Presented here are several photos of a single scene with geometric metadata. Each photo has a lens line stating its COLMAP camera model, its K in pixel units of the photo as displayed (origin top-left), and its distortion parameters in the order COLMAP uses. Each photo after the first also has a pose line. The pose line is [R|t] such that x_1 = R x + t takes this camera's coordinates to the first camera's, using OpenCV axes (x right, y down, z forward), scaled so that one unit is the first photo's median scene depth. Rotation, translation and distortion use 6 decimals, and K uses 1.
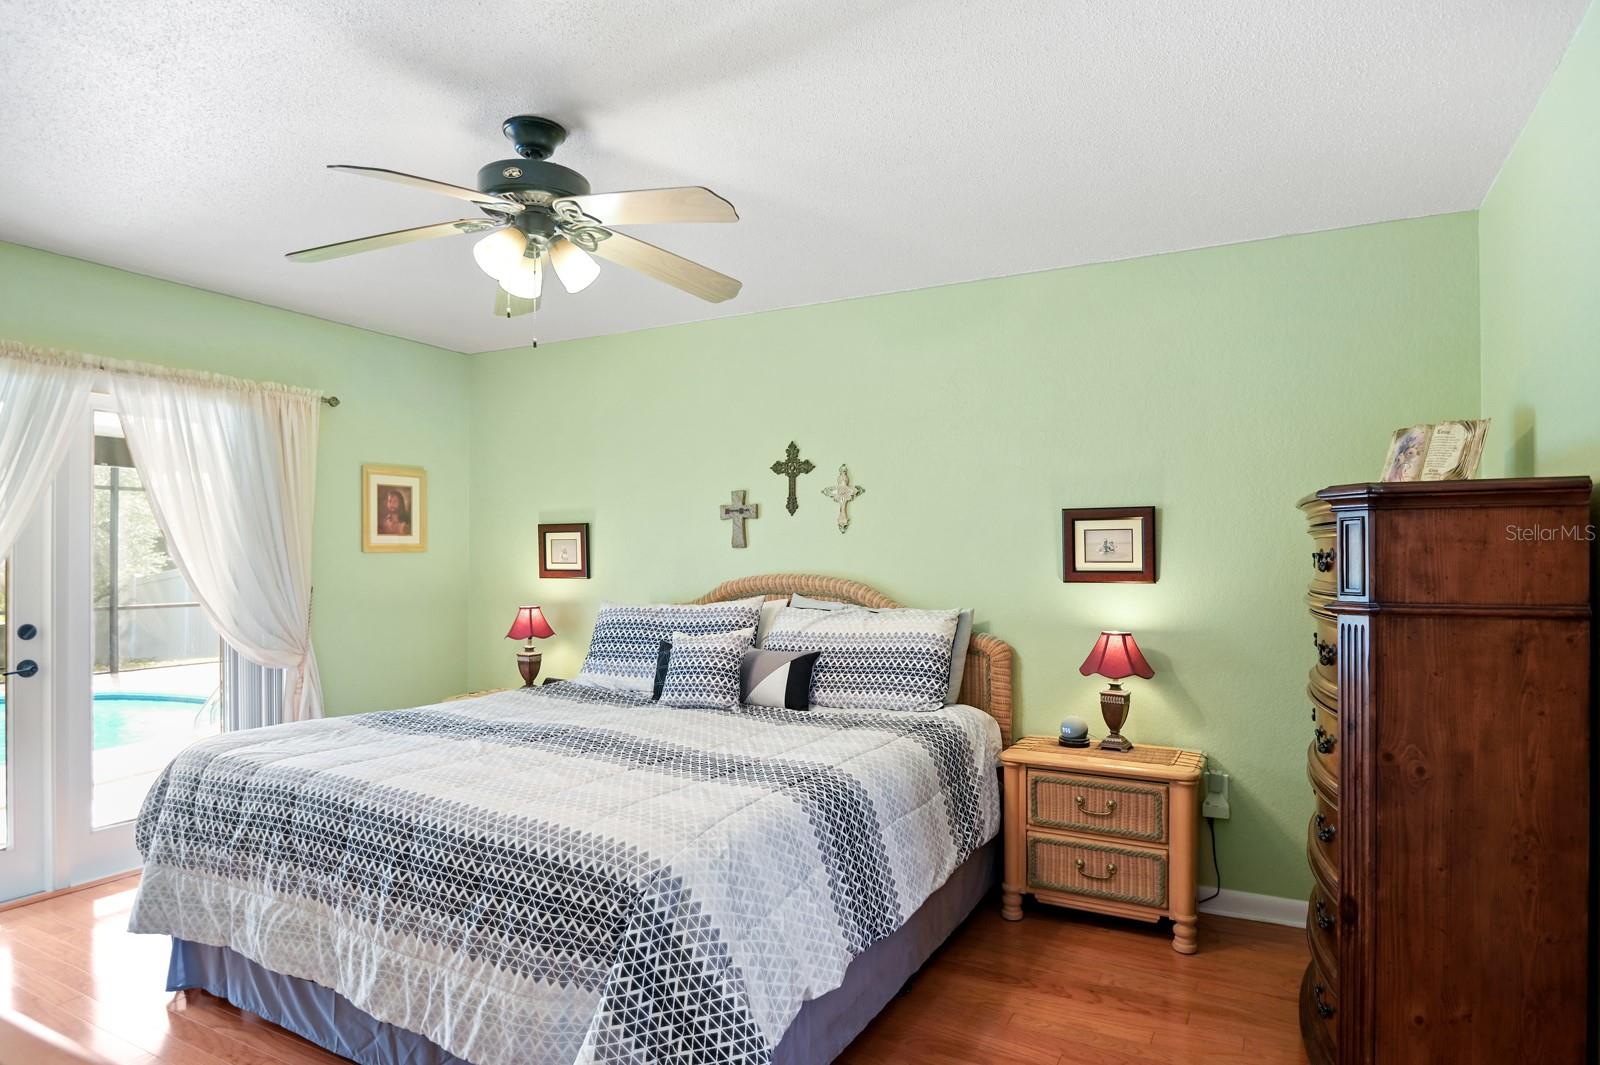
lens RADIAL K [[937.7, 0, 799.2], [0, 937.7, 548.2], [0, 0, 1]] dist [0.050374, 0.000297]
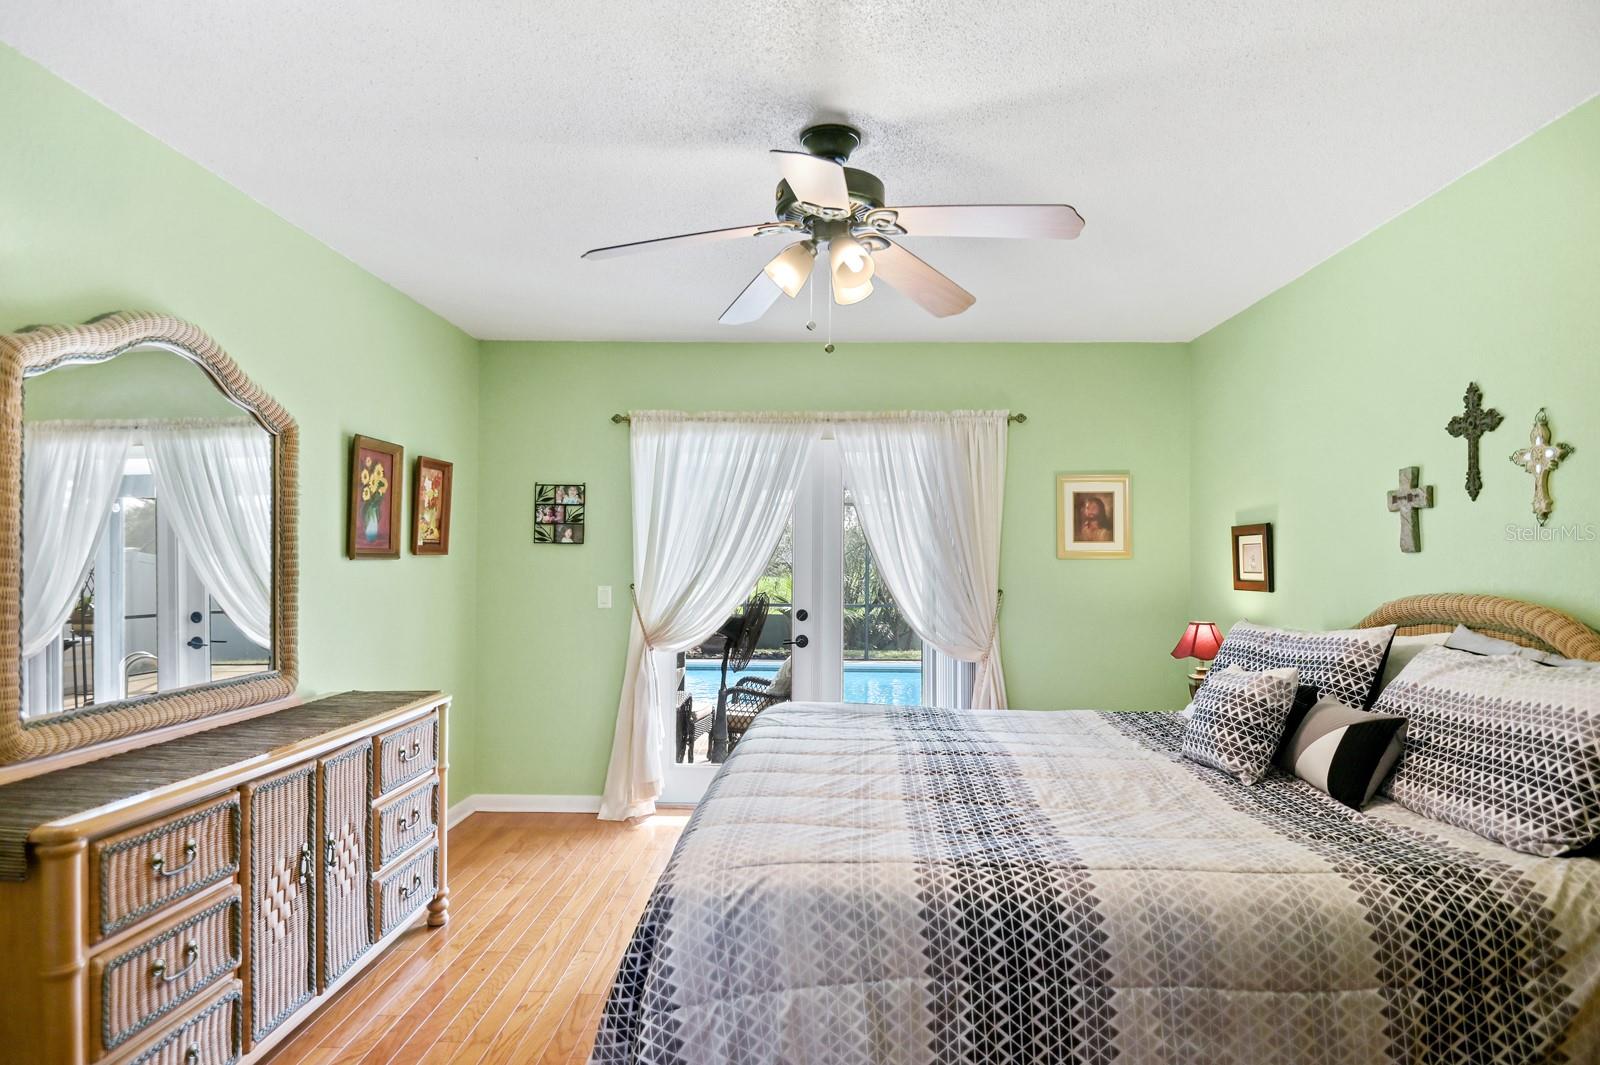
lens RADIAL K [[941.1, 0, 800.0], [0, 941.1, 532.5], [0, 0, 1]] dist [0.026268, -0.001553]
pose [[0.463156, -0.025138, -0.885920, 0.347598], [0.000861, 0.999610, -0.027914, 0.004101], [0.886276, 0.012165, 0.462997, 0.305137]]
